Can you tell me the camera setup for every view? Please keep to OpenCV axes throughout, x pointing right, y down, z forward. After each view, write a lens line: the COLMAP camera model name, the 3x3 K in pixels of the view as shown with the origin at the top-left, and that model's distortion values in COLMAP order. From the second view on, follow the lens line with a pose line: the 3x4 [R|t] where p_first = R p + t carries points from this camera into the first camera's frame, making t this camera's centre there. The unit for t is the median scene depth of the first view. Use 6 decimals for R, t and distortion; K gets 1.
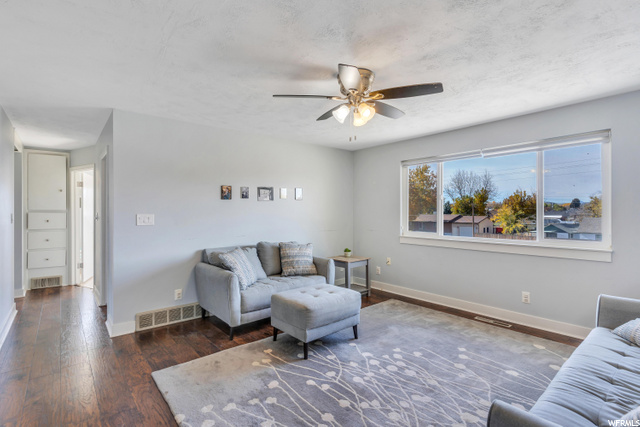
lens RADIAL K [[306.8, 0, 320.9], [0, 306.8, 212.6], [0, 0, 1]] dist [0.004050, -0.000783]
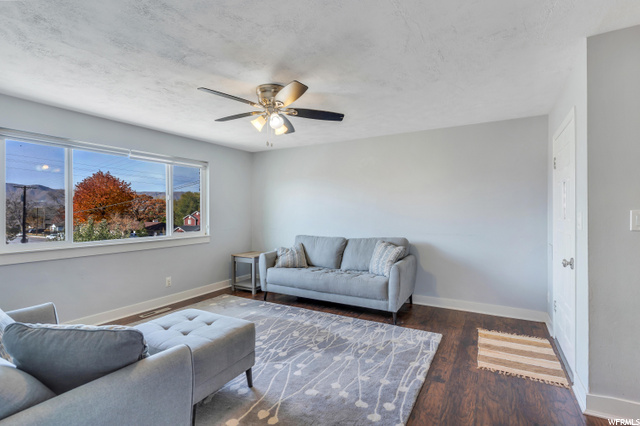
lens RADIAL K [[306.8, 0, 320.3], [0, 306.8, 212.1], [0, 0, 1]] dist [0.004050, -0.000783]
pose [[-0.345418, 0.002098, 0.938447, -1.057994], [0.005748, 0.999983, -0.000119, 0.001119], [-0.938431, 0.005353, -0.345424, 1.299450]]
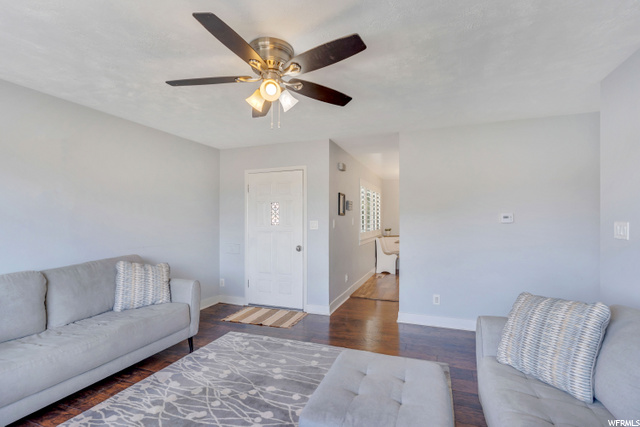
lens RADIAL K [[306.8, 0, 323.0], [0, 306.8, 216.7], [0, 0, 1]] dist [0.004050, -0.000783]
pose [[-0.869514, -0.001172, -0.493907, 0.422066], [0.001631, 0.999985, -0.005243, -0.009209], [0.493906, -0.005365, -0.869499, 1.876292]]
